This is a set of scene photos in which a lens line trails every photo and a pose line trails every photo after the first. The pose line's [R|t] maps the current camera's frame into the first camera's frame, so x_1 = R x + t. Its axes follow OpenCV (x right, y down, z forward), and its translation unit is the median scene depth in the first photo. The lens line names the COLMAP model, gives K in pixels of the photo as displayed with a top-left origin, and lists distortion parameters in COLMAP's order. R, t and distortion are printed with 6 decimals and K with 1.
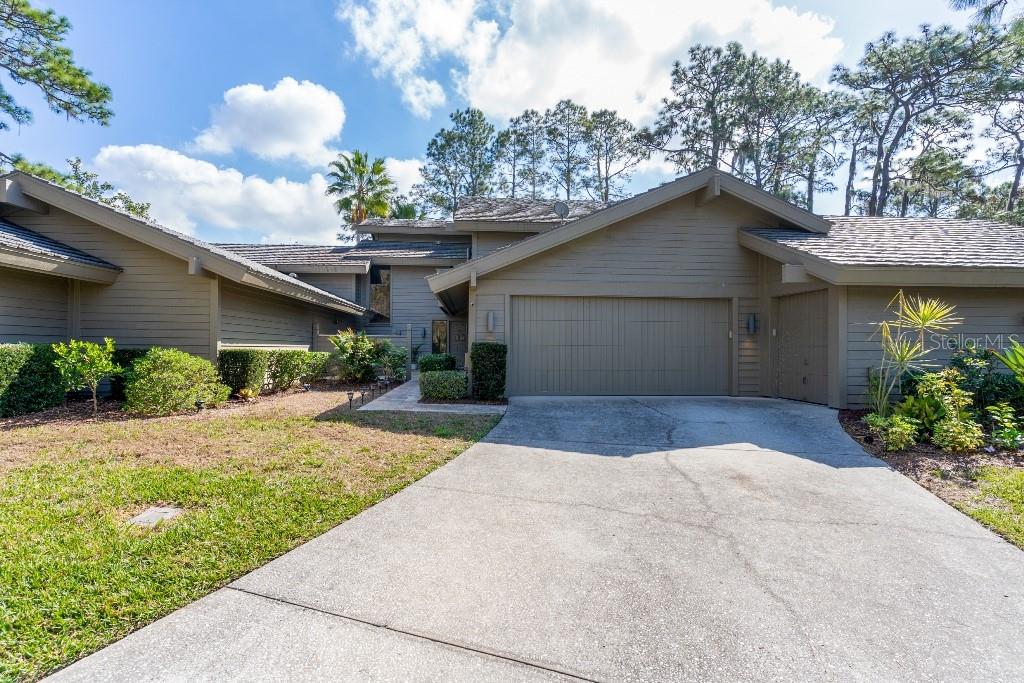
lens RADIAL K [[517.9, 0, 510.5], [0, 517.9, 345.2], [0, 0, 1]] dist [0.003586, 0.000808]
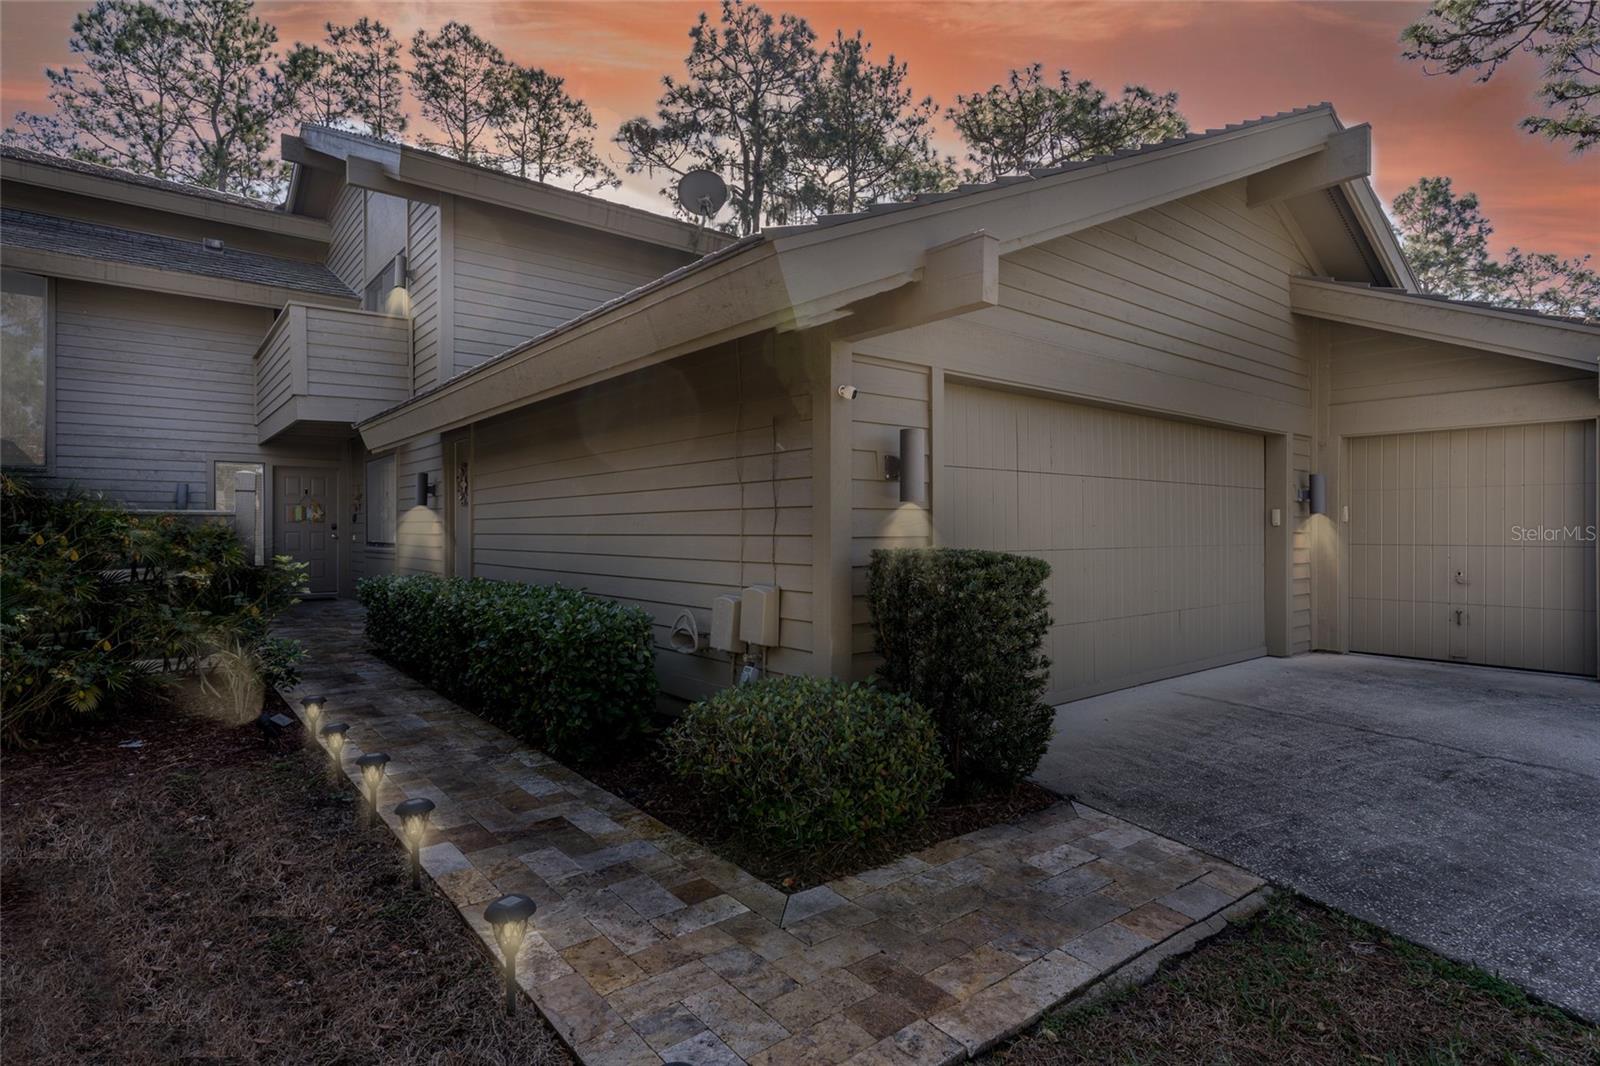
lens RADIAL K [[809.3, 0, 801.7], [0, 809.3, 525.1], [0, 0, 1]] dist [0.003586, 0.000808]
pose [[0.811708, -0.004191, 0.584049, -0.091408], [-0.000044, 0.999974, 0.007237, -0.005682], [-0.584064, -0.005900, 0.811686, 0.212124]]
